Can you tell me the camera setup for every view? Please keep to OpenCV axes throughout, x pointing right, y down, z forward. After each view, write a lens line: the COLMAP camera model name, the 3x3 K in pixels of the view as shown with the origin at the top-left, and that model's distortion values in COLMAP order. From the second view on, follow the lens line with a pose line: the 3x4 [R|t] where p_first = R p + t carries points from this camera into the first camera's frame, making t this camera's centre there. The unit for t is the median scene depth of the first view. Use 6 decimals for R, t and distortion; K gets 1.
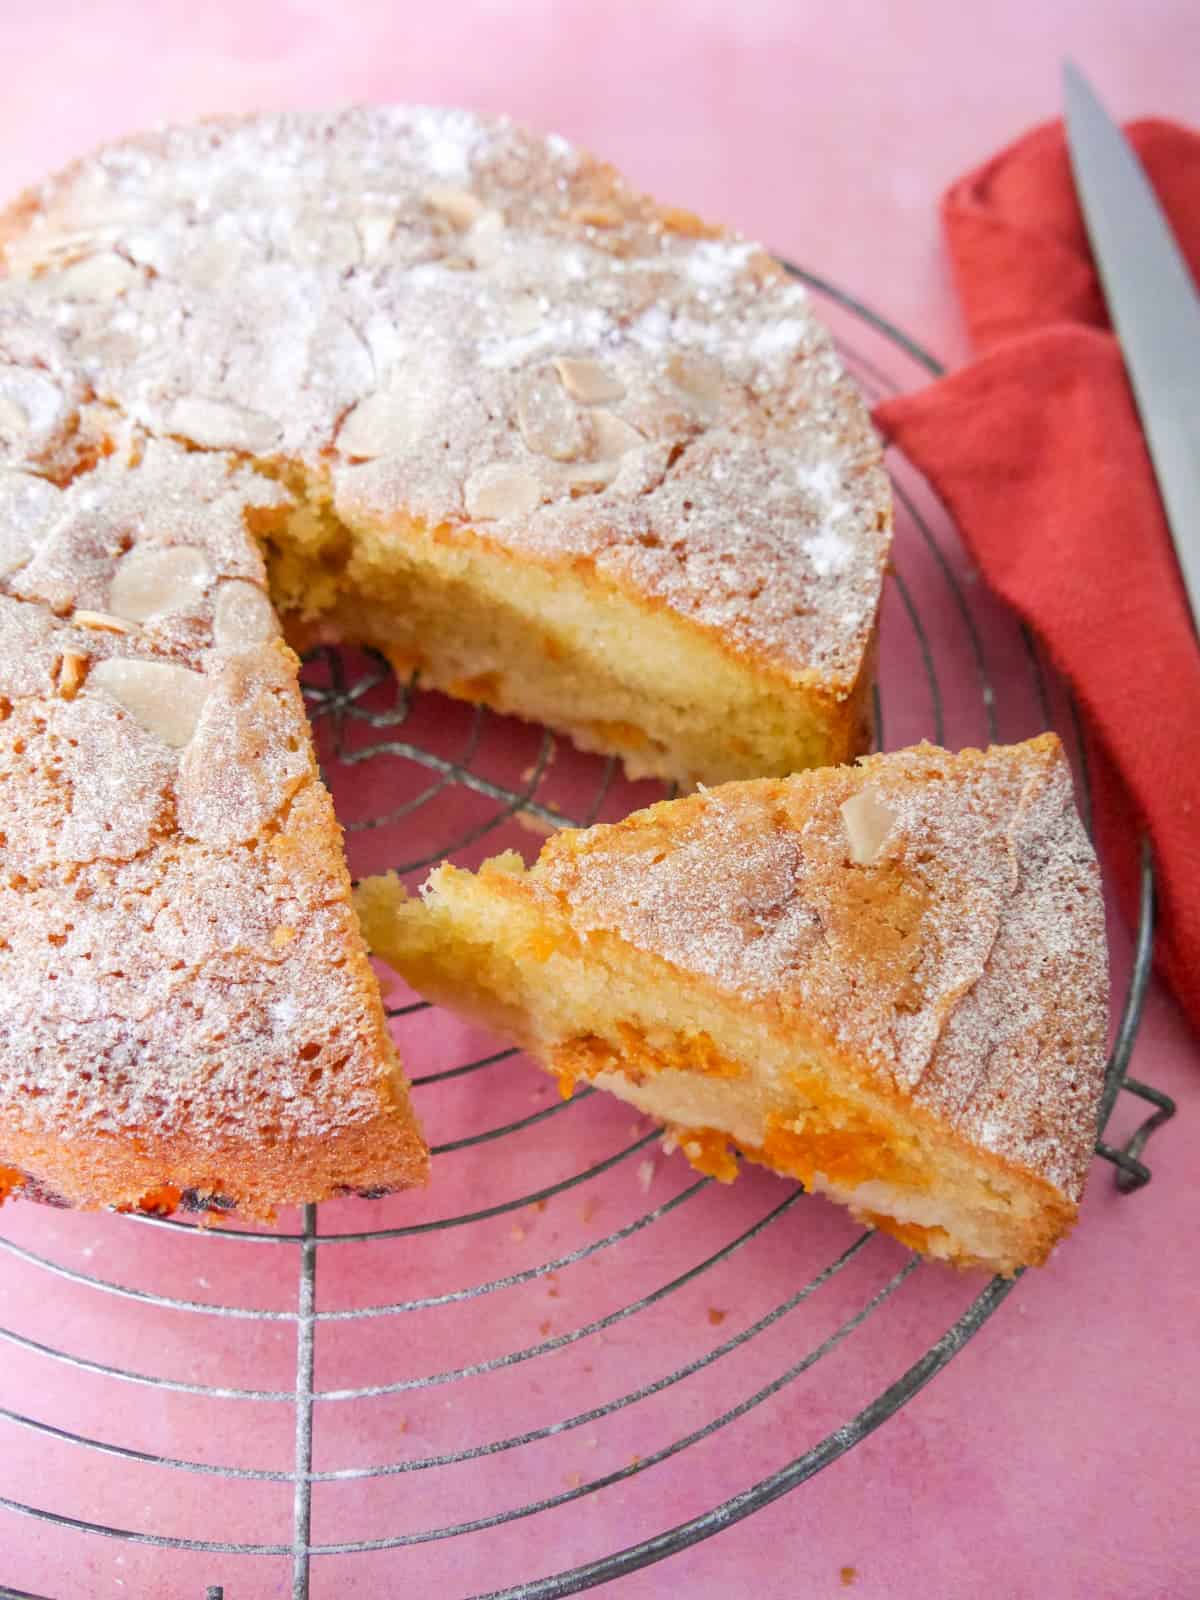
lens RADIAL K [[1430.2, 0, 594.1], [0, 1430.2, 805.6], [0, 0, 1]] dist [-0.076894, 0.050197]
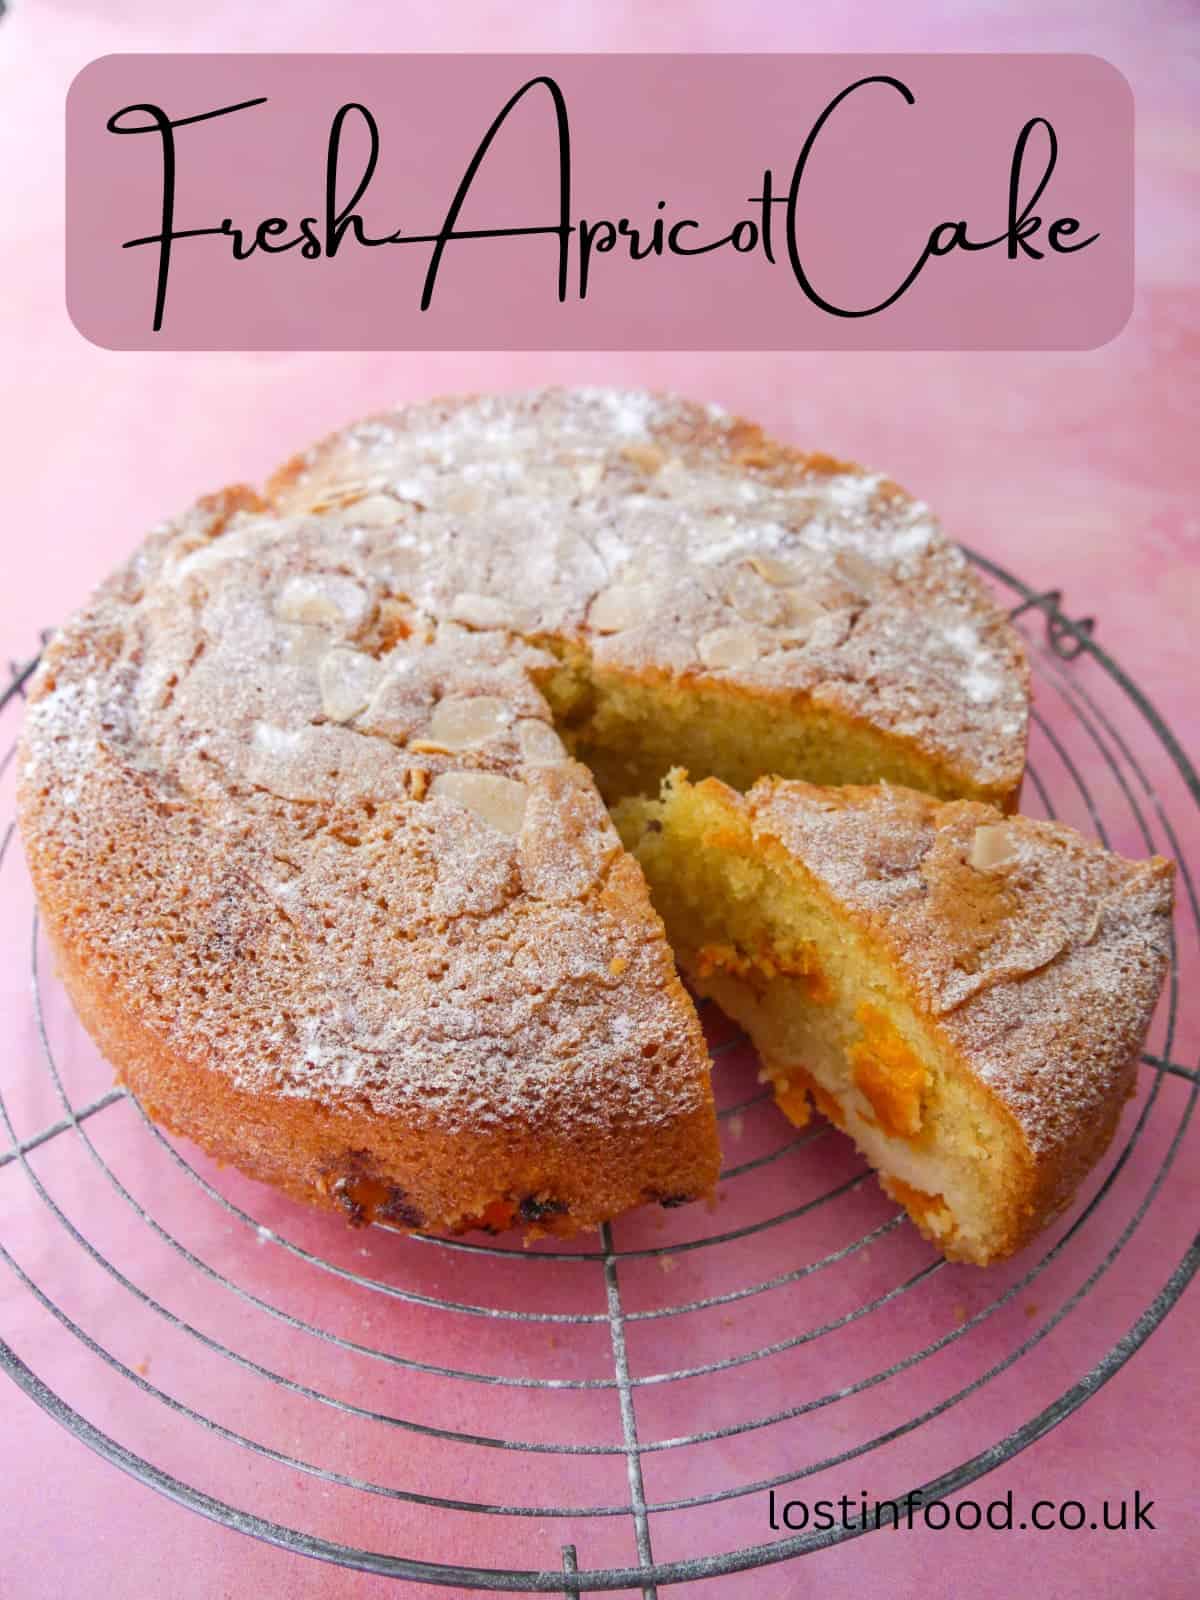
lens RADIAL K [[1430.2, 0, 592.4], [0, 1430.2, 795.9], [0, 0, 1]] dist [-0.076894, 0.050197]
pose [[0.998870, -0.039324, 0.026675, -0.237350], [0.044252, 0.974345, -0.220665, 0.197857], [-0.017314, 0.221596, 0.974985, -0.238299]]
